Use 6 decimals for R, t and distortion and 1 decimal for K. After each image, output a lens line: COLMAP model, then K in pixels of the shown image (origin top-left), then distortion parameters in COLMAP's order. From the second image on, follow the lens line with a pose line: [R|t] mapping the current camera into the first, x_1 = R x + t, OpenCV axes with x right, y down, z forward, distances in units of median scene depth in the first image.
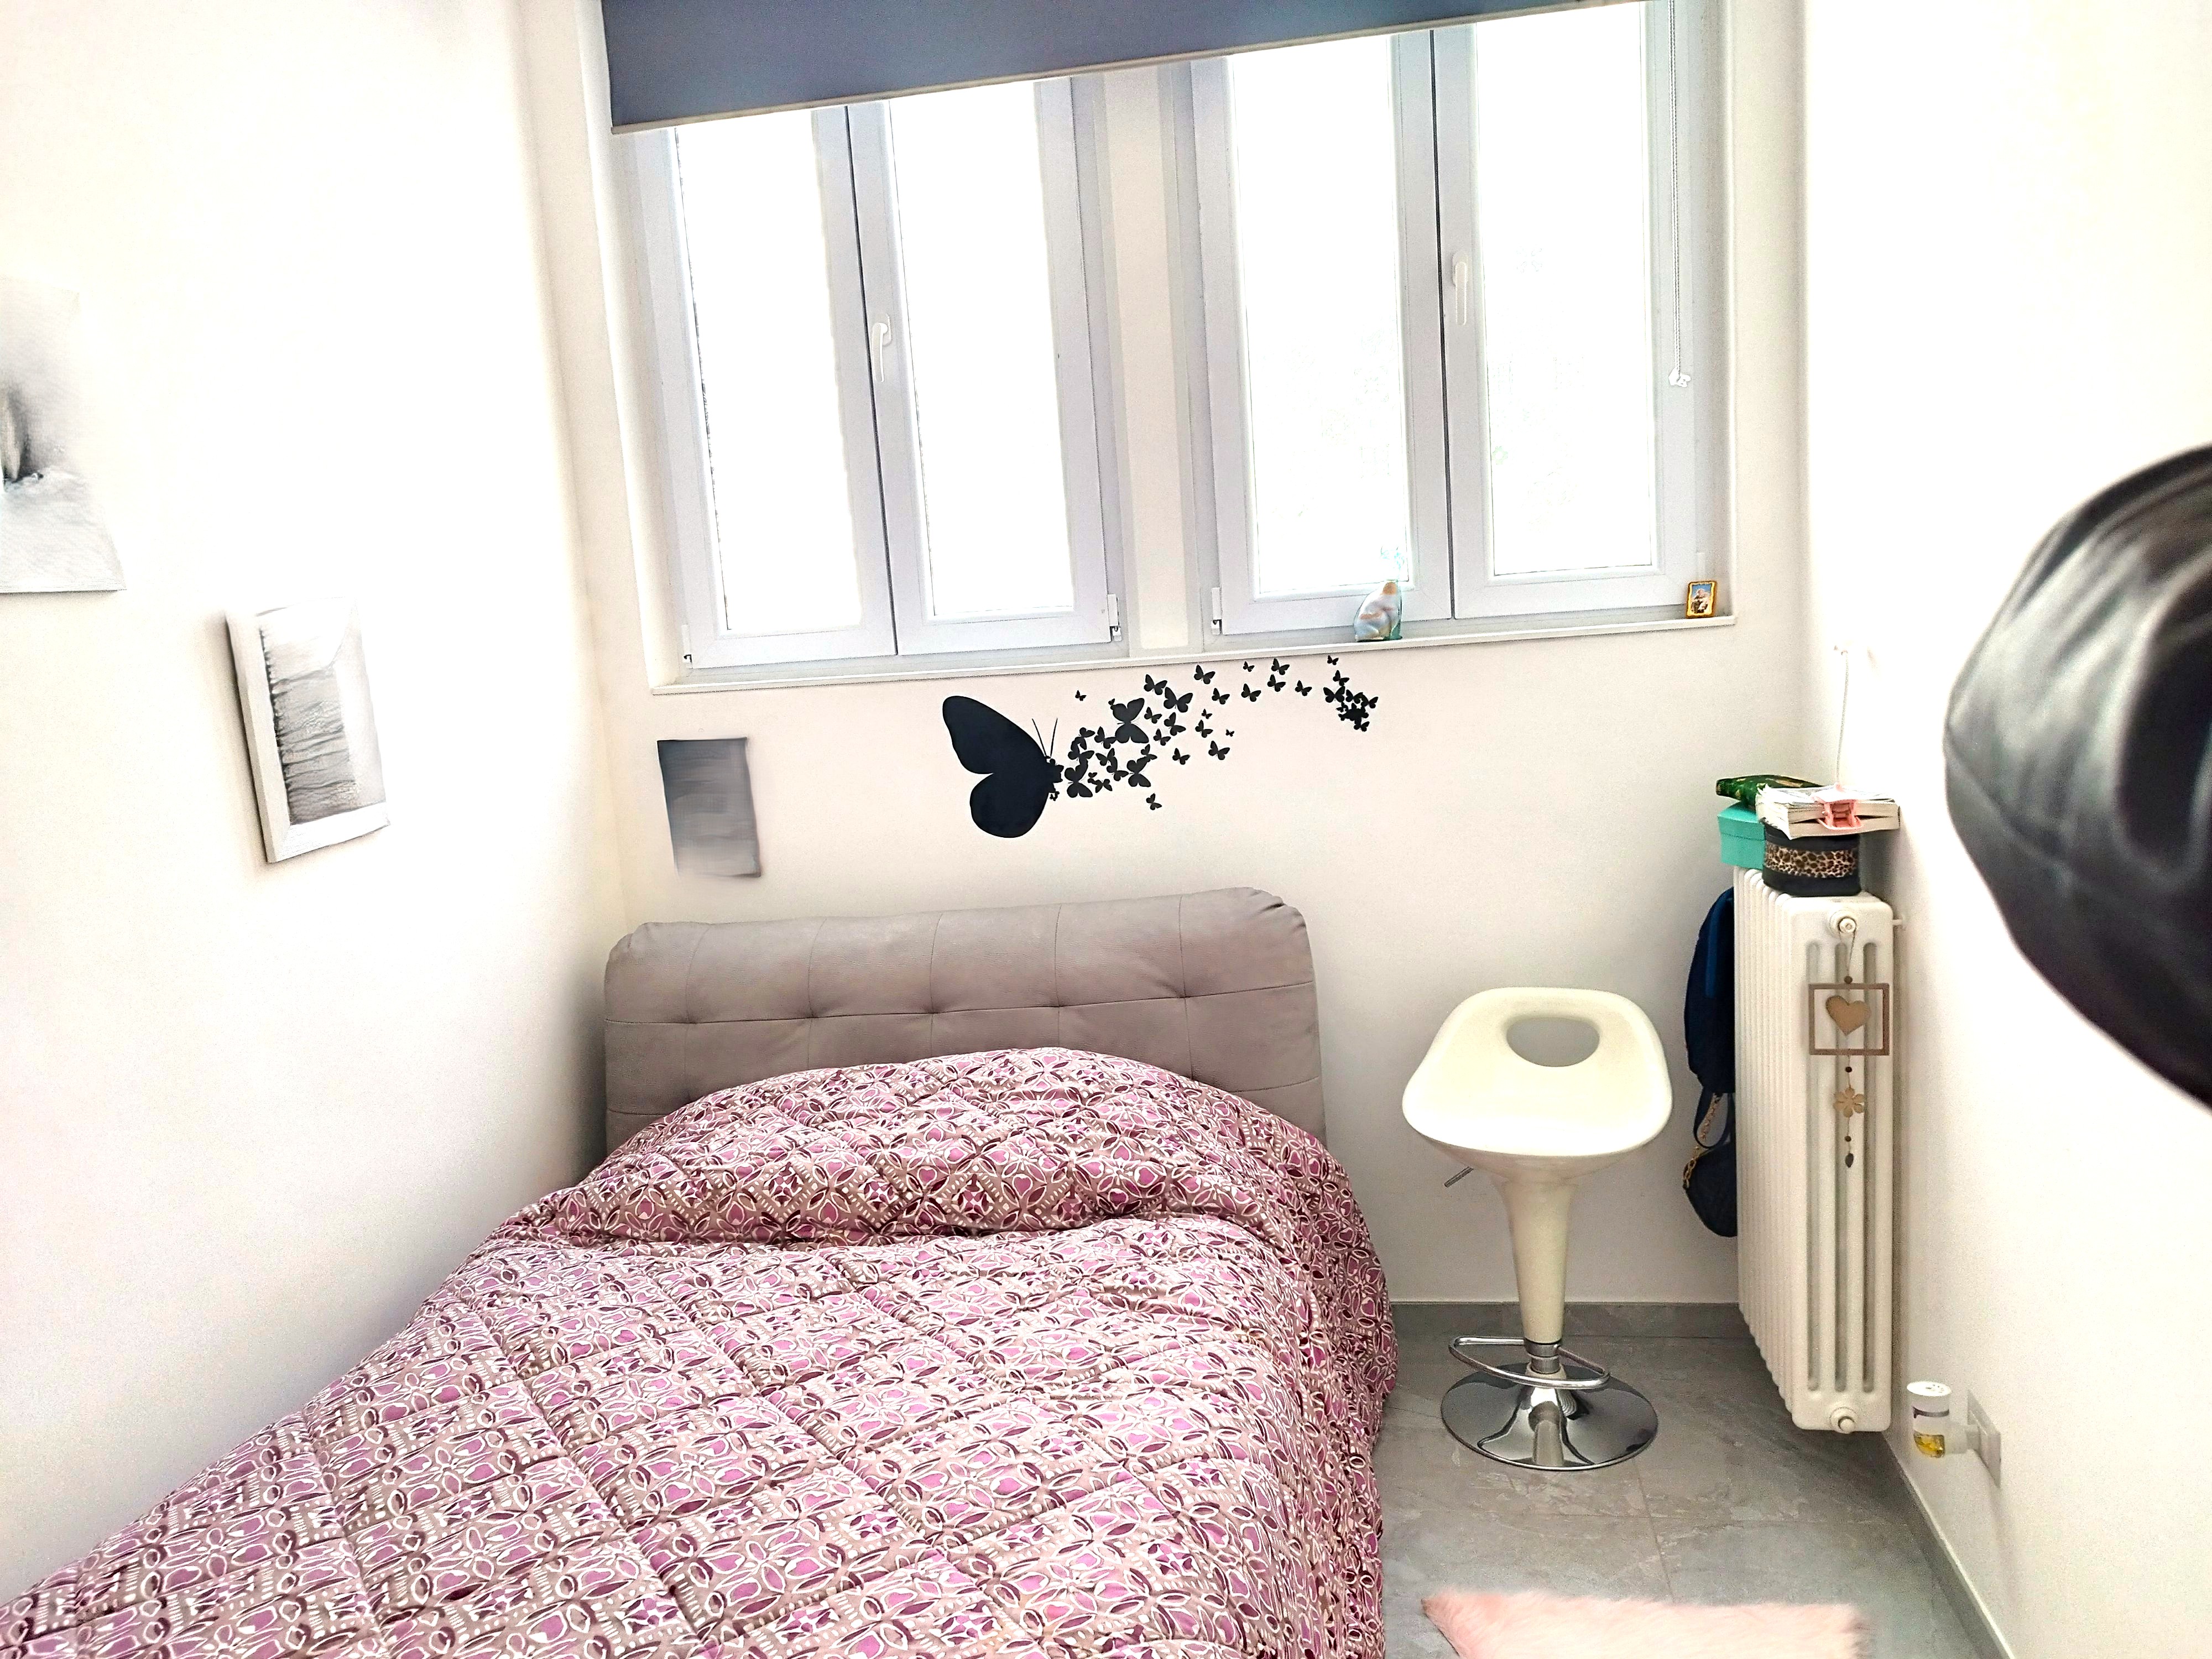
lens RADIAL K [[1590.1, 0, 1106.0], [0, 1590.1, 829.5], [0, 0, 1]] dist [0.030542, -0.032403]
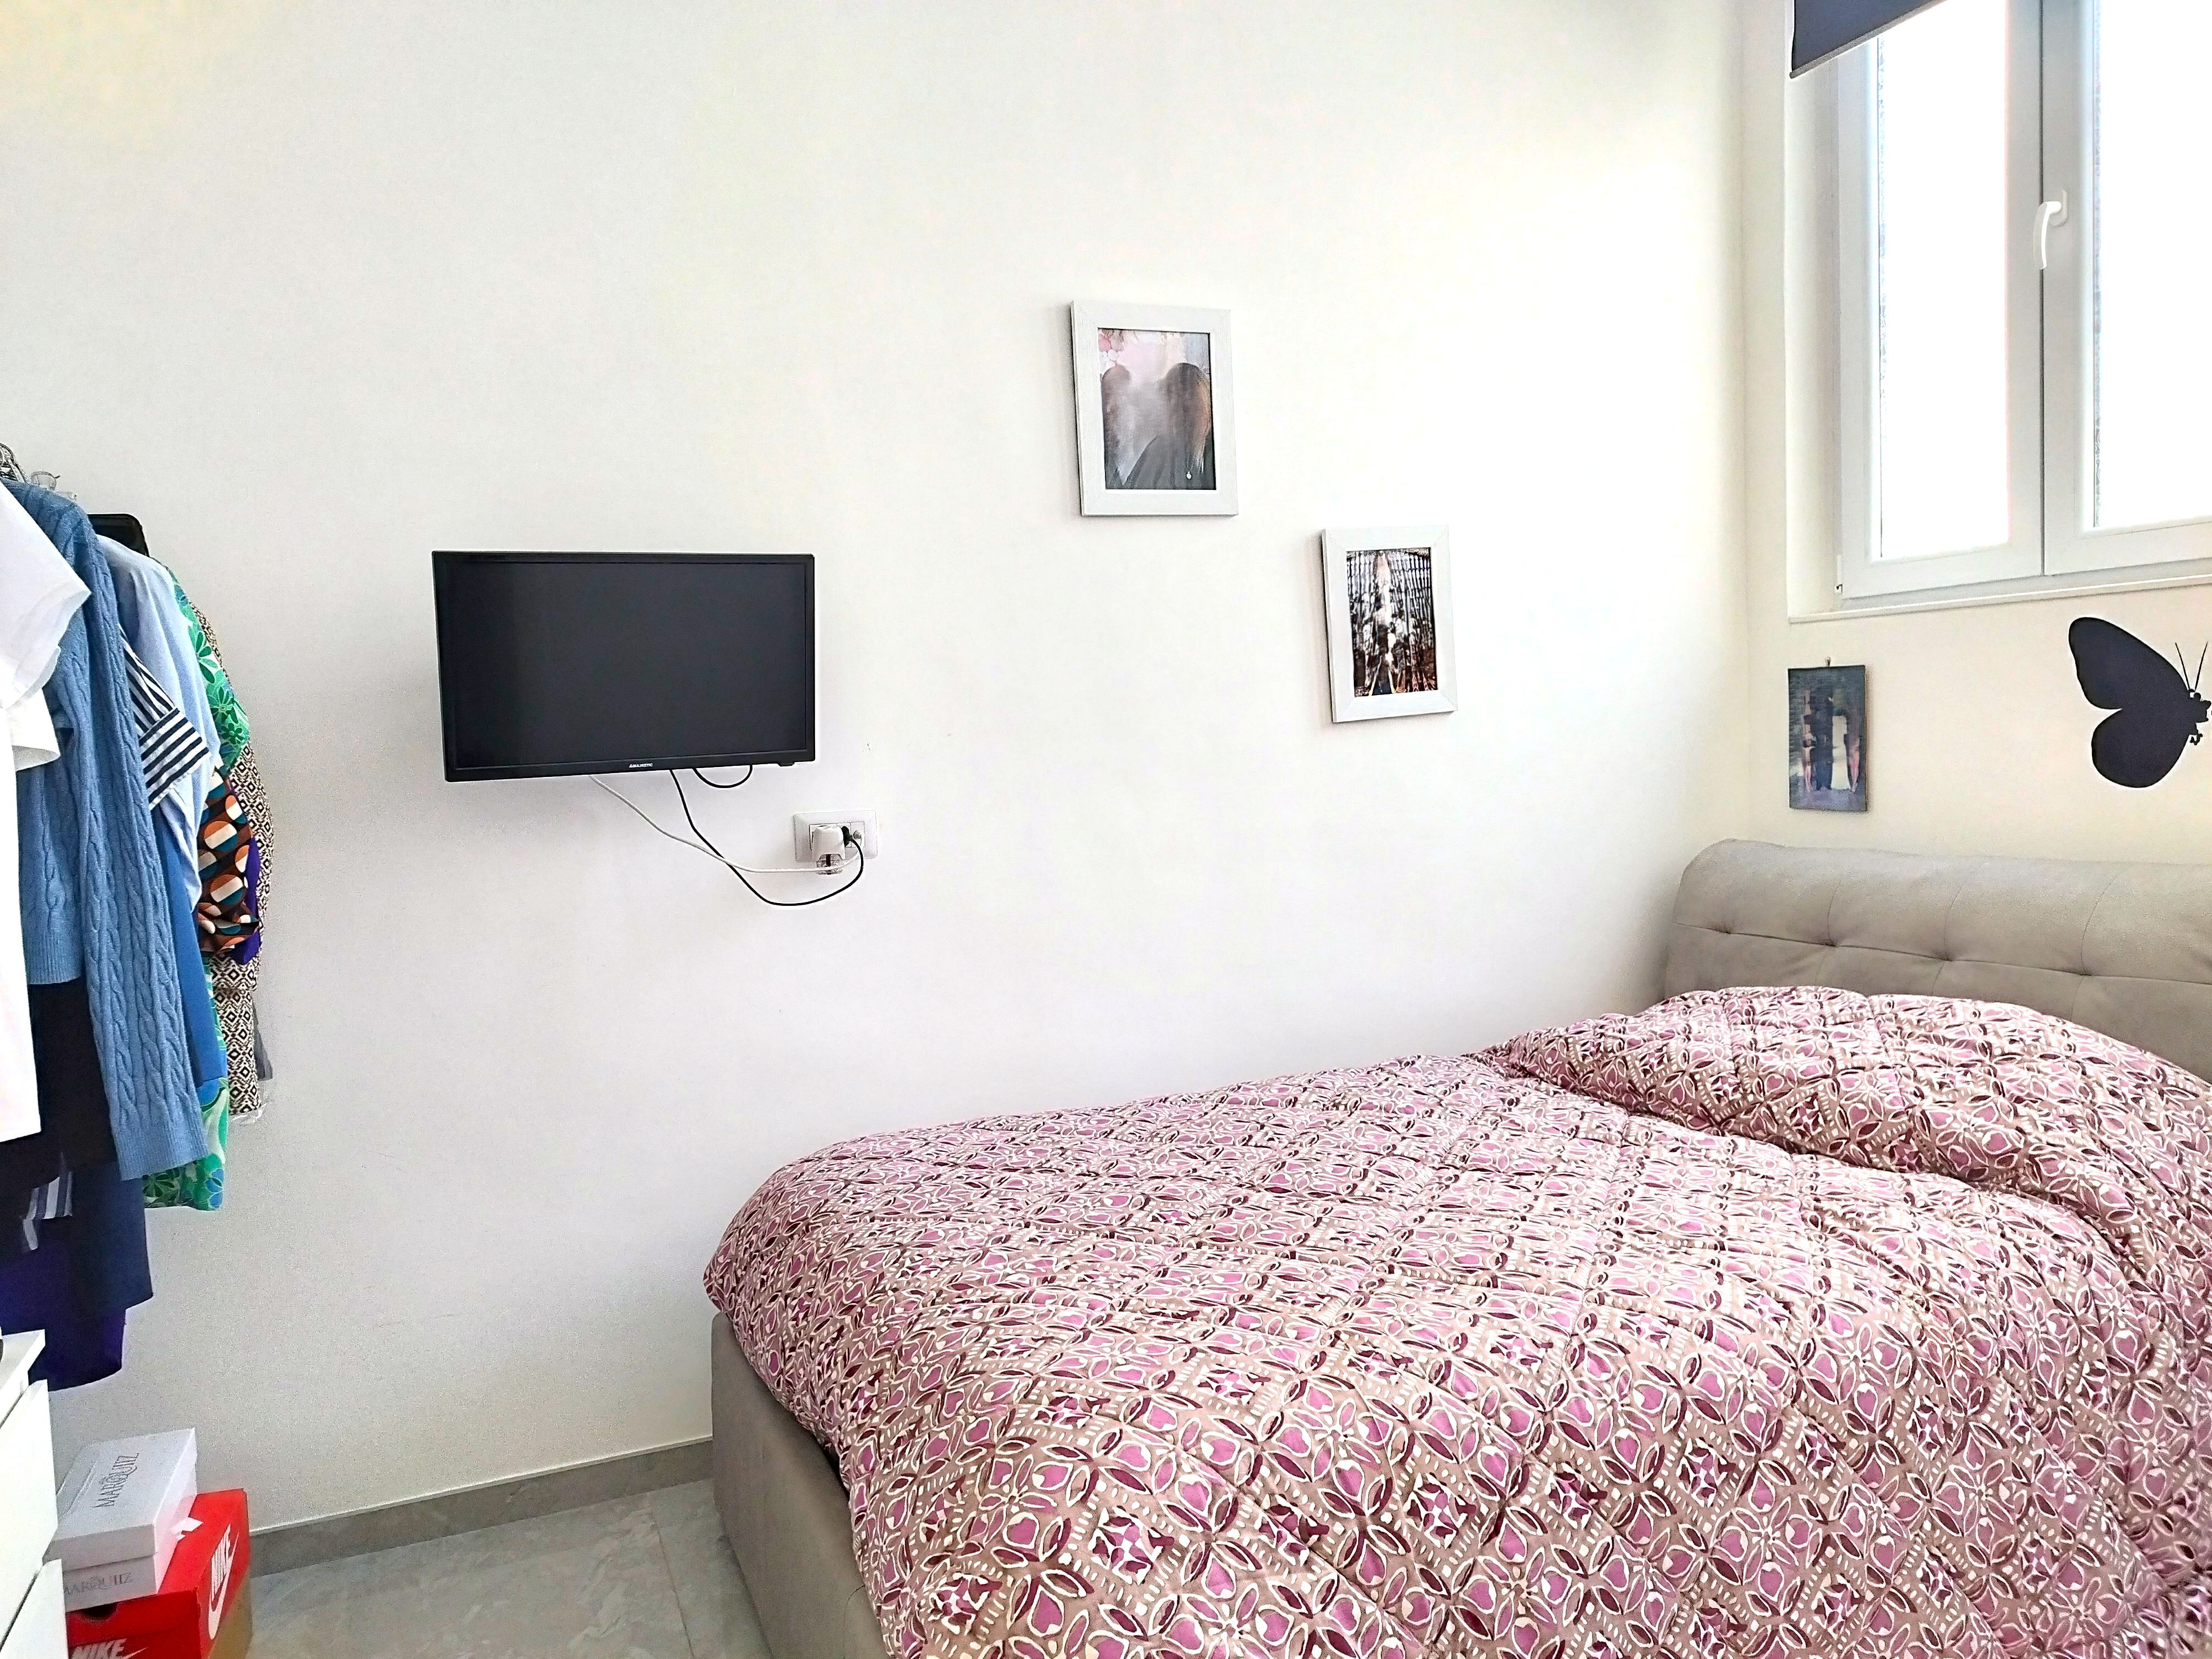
lens RADIAL K [[1590.1, 0, 1106.0], [0, 1590.1, 829.5], [0, 0, 1]] dist [0.030542, -0.032403]
pose [[0.536023, 0.099412, -0.838330, 0.470523], [-0.115249, 0.992362, 0.043988, 0.069261], [0.836299, 0.073038, 0.543386, 0.124459]]
